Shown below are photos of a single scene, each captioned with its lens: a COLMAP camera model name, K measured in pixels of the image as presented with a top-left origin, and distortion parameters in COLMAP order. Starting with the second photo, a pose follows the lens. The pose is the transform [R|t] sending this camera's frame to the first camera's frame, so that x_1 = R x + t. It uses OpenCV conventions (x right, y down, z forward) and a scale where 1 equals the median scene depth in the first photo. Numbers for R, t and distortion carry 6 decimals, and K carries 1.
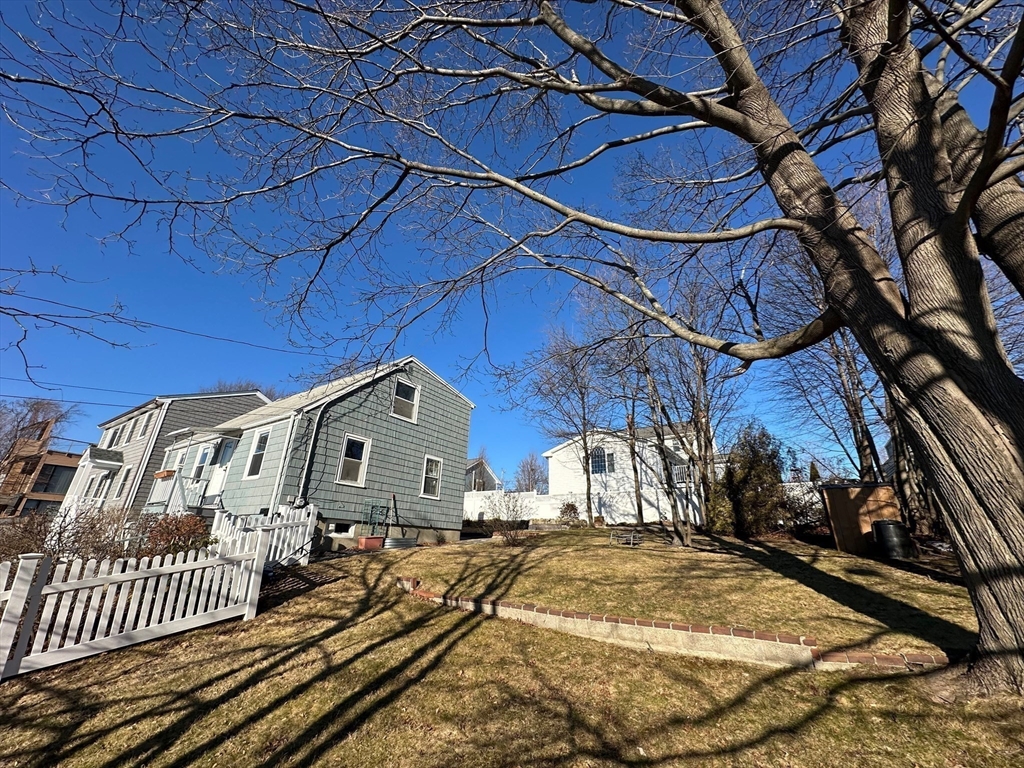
lens RADIAL K [[404.9, 0, 508.7], [0, 404.9, 384.0], [0, 0, 1]] dist [-0.003535, -0.000156]
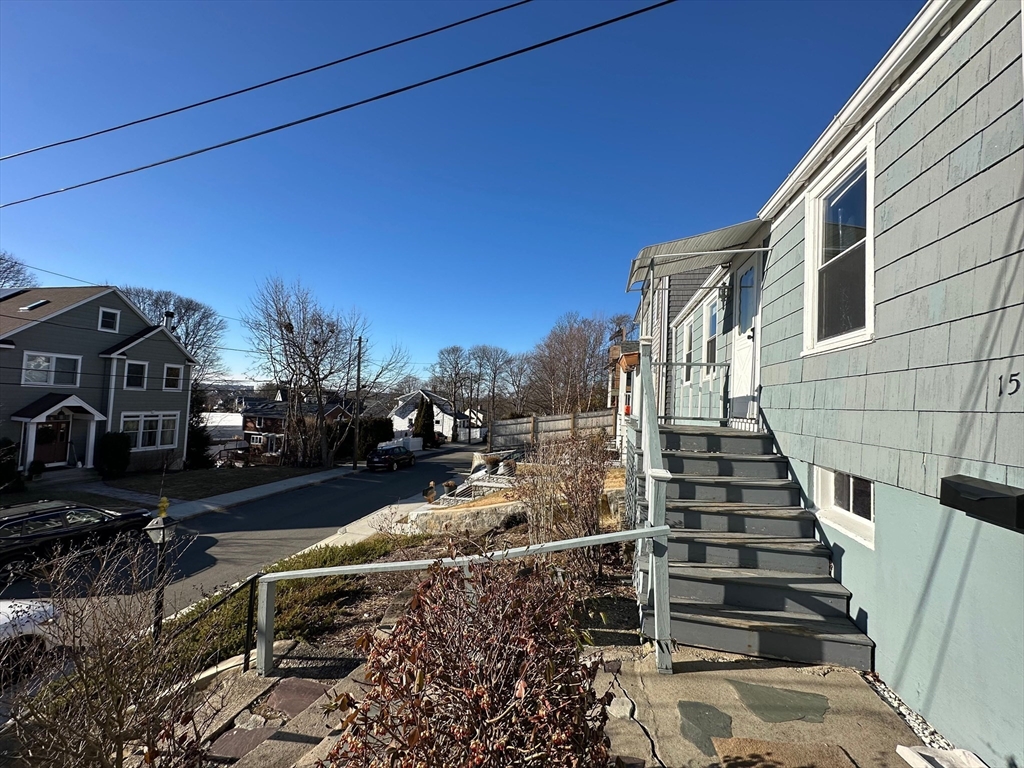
lens RADIAL K [[404.9, 0, 508.7], [0, 404.9, 384.0], [0, 0, 1]] dist [-0.003535, -0.000156]
pose [[0.363299, -0.051997, -0.930221, -0.408765], [0.322874, 0.943595, 0.073354, 0.146257], [0.873937, -0.326994, 0.359595, 0.614443]]
